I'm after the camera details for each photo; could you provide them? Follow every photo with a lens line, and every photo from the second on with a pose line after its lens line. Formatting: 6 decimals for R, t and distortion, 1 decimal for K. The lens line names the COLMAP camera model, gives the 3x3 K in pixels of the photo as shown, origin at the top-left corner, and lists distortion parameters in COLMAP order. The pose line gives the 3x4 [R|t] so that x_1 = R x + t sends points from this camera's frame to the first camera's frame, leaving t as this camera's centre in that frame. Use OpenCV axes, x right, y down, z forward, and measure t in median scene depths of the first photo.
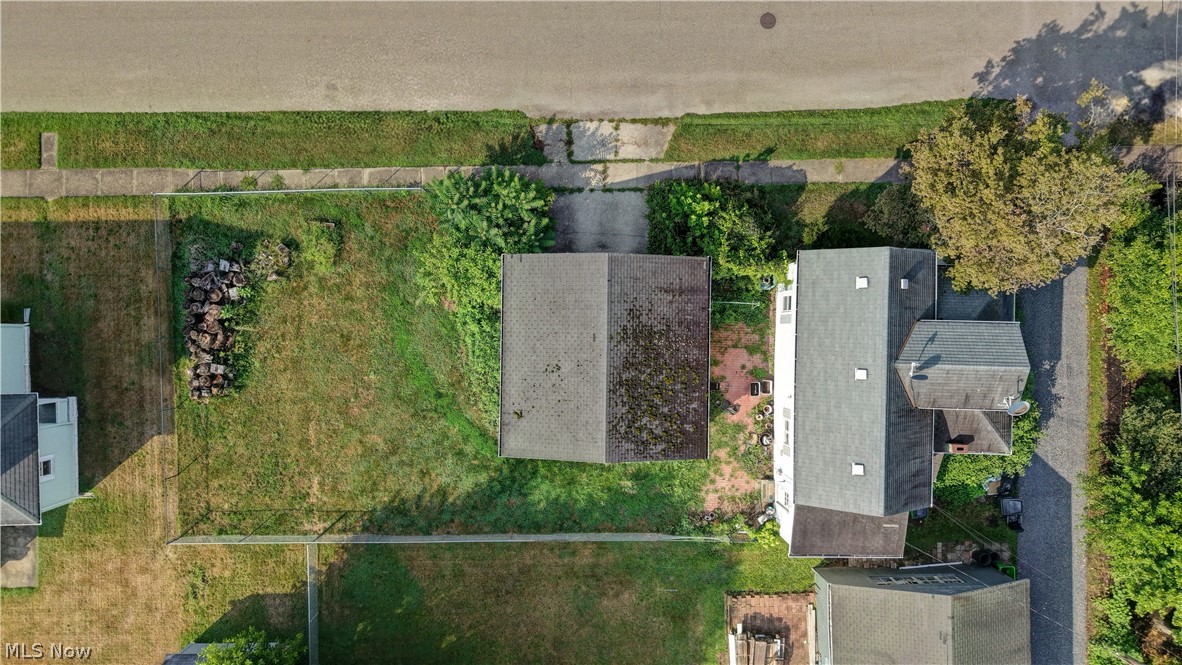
lens RADIAL K [[830.1, 0, 591.0], [0, 830.1, 332.5], [0, 0, 1]] dist [0.049747, -0.003653]
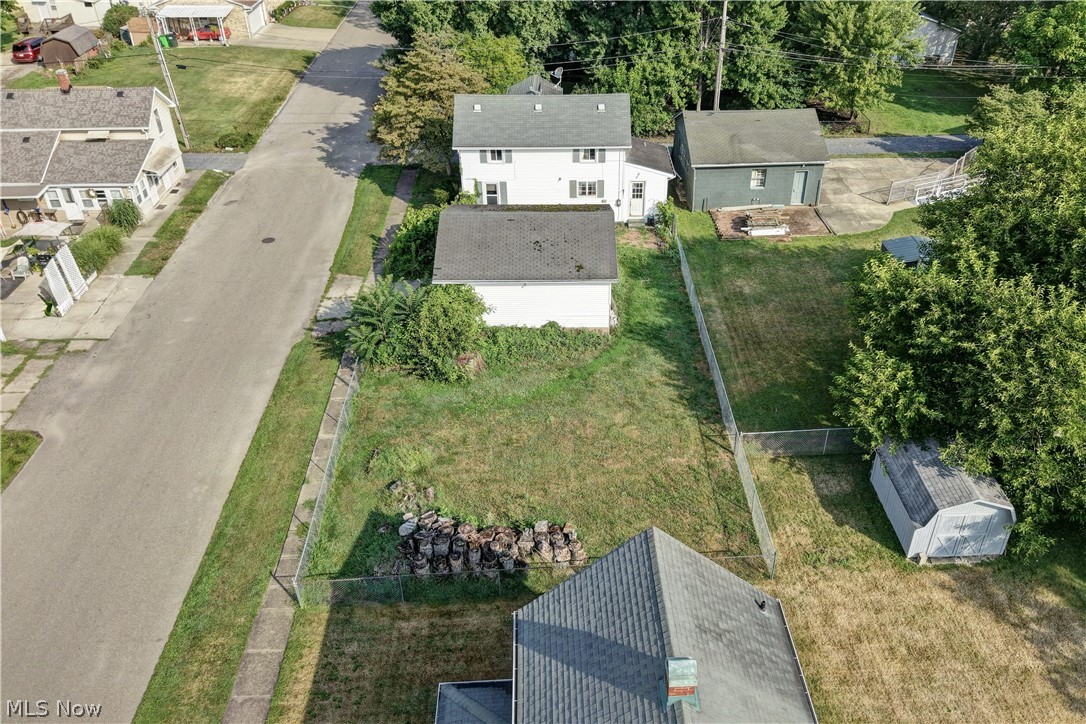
lens RADIAL K [[798.7, 0, 543.0], [0, 798.7, 362.0], [0, 0, 1]] dist [0.002735, 0.000816]
pose [[-0.002065, -0.604795, 0.796379, -0.914912], [0.999978, -0.006263, -0.002164, 0.048209], [0.006296, 0.796357, 0.604795, 0.426481]]
